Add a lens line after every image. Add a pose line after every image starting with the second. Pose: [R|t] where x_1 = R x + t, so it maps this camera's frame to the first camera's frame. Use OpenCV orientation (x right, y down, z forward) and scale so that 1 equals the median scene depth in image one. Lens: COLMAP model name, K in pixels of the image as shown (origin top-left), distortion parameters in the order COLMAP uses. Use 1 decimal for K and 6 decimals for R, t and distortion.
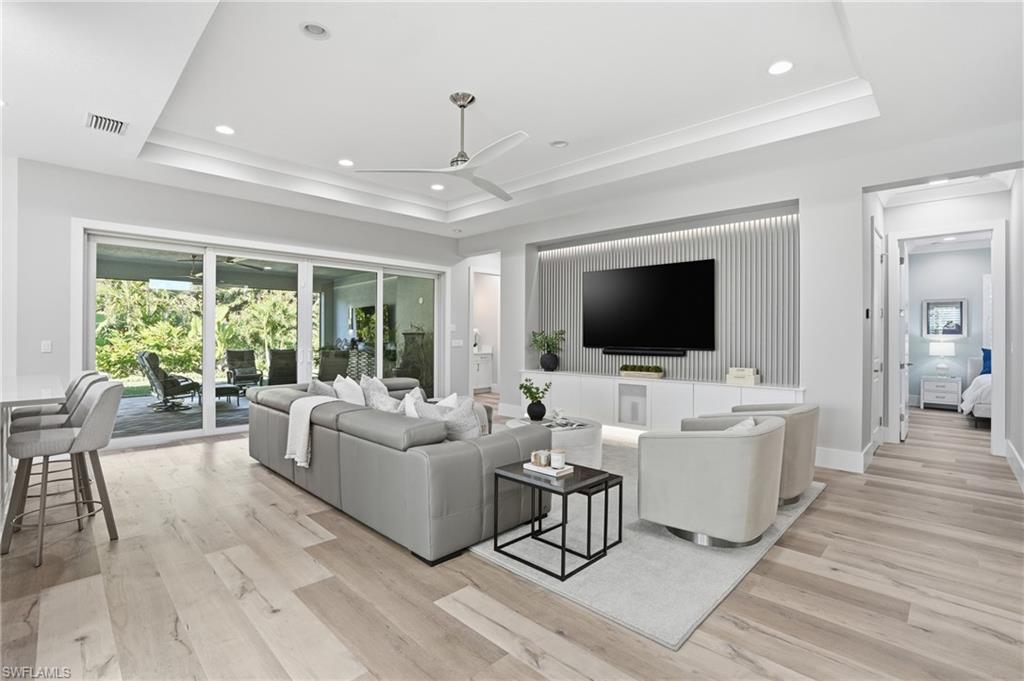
lens RADIAL K [[468.8, 0, 510.6], [0, 468.8, 339.0], [0, 0, 1]] dist [-0.031860, 0.001431]
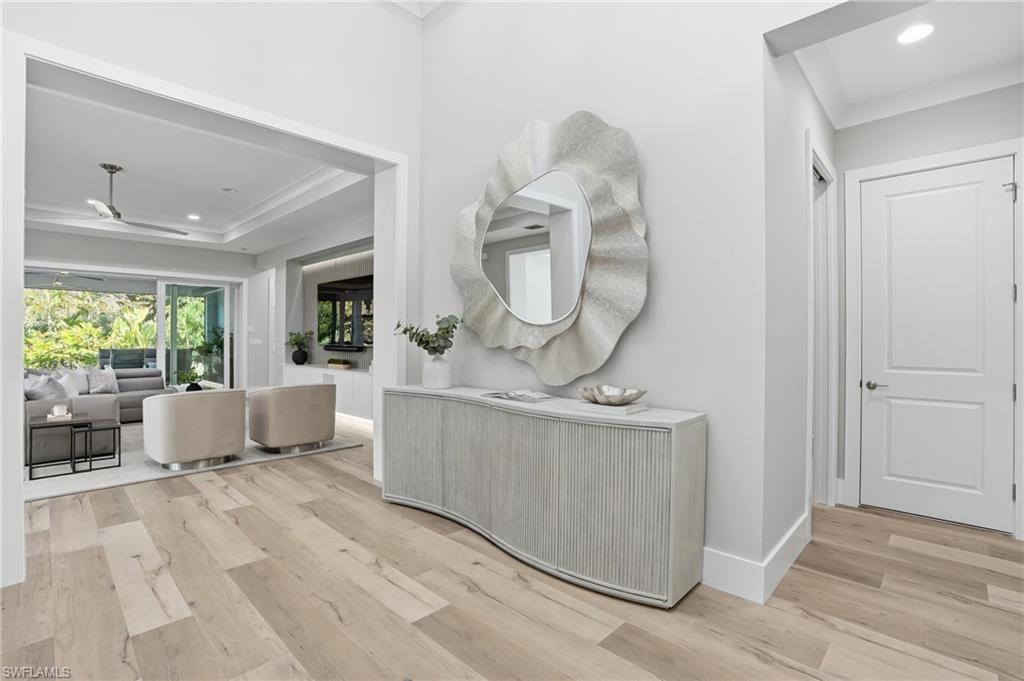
lens RADIAL K [[468.8, 0, 513.4], [0, 468.8, 338.9], [0, 0, 1]] dist [-0.031860, 0.001431]
pose [[0.999785, 0.000121, 0.020748, 0.247792], [-0.000086, 0.999999, -0.001677, 0.001228], [-0.020748, 0.001675, 0.999783, -0.091401]]
